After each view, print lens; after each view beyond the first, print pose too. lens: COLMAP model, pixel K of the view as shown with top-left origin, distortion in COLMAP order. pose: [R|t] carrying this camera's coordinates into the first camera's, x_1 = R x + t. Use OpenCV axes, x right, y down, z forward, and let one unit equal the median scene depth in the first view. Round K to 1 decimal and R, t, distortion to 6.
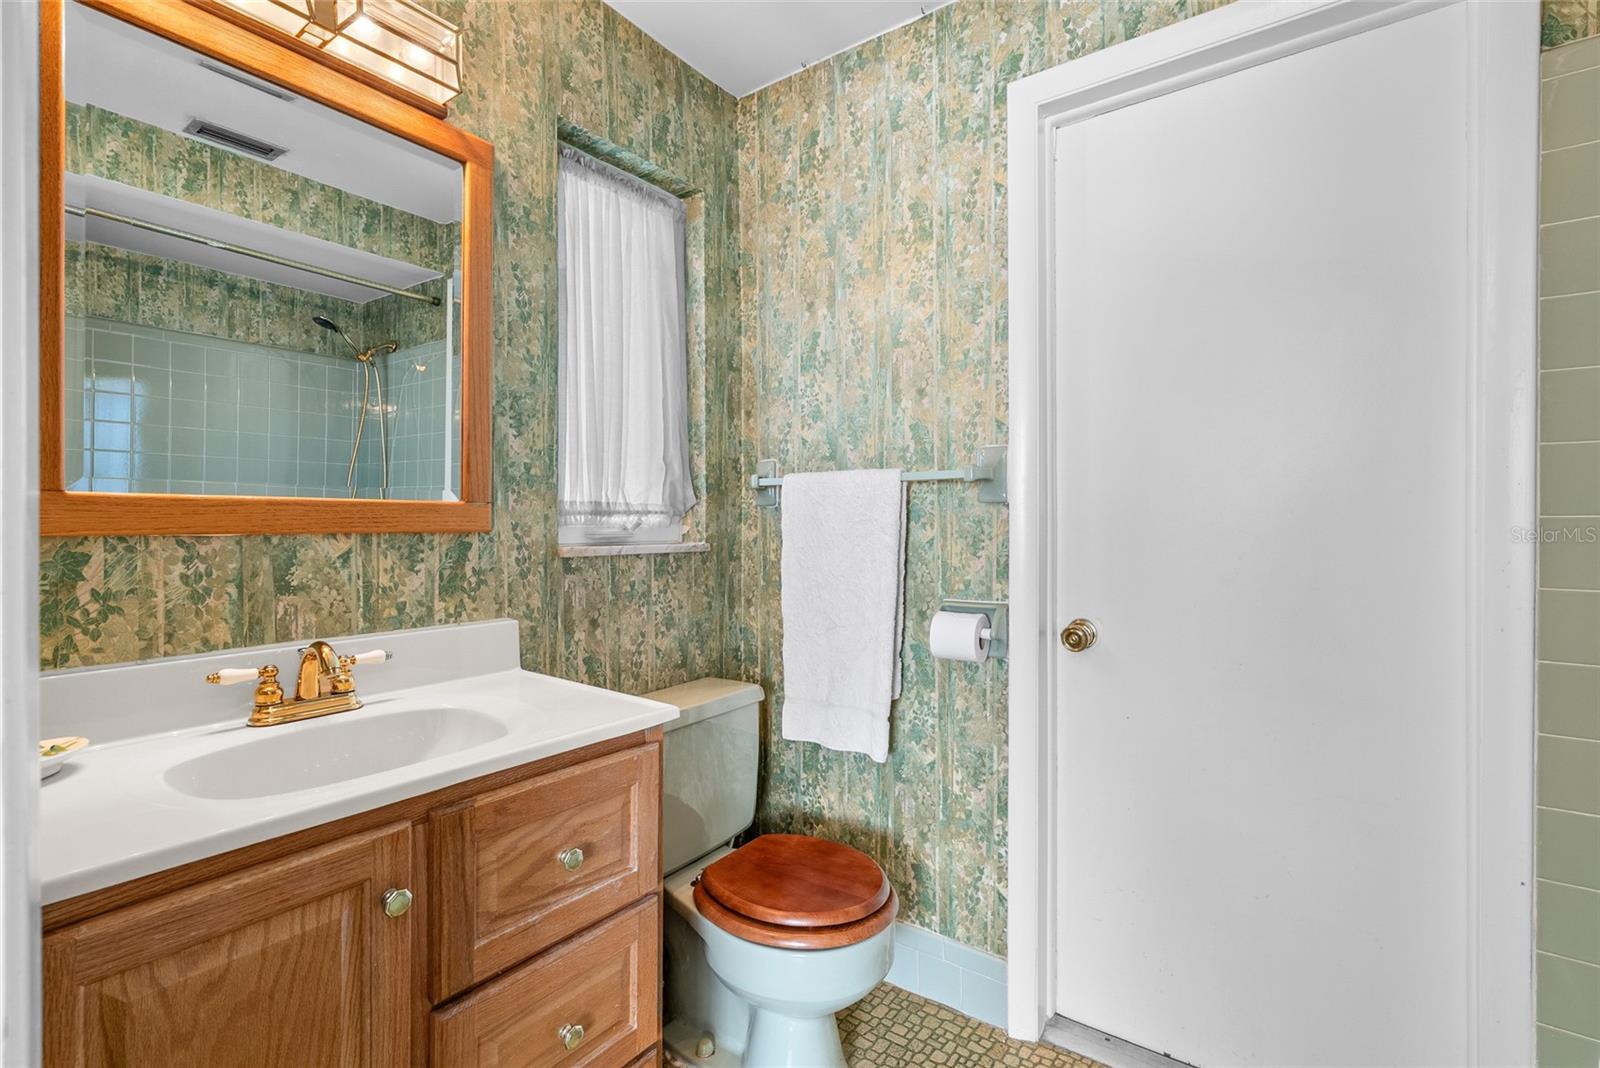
lens RADIAL K [[732.2, 0, 800.5], [0, 732.2, 532.7], [0, 0, 1]] dist [-0.002711, 0.000093]
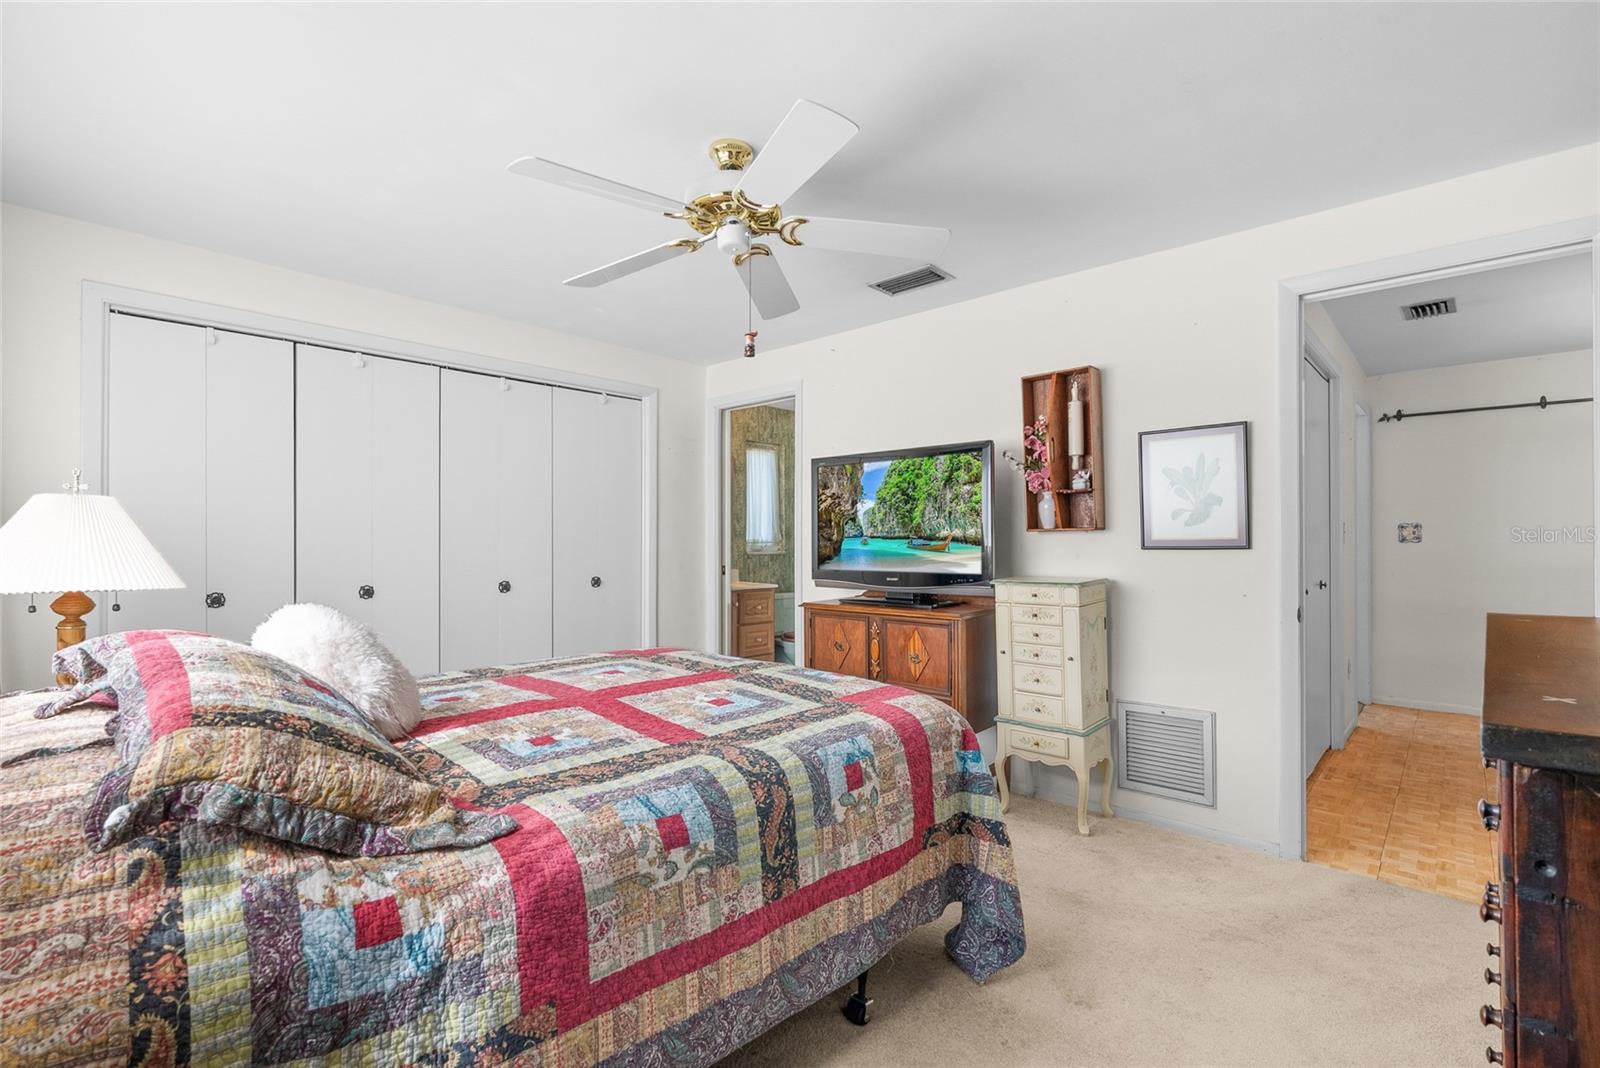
lens RADIAL K [[732.2, 0, 800.5], [0, 732.2, 532.7], [0, 0, 1]] dist [-0.002711, 0.000093]
pose [[0.992194, -0.000195, -0.124707, 0.375963], [-0.001432, 0.999915, -0.012959, -0.028508], [0.124699, 0.013036, 0.992109, -2.417970]]
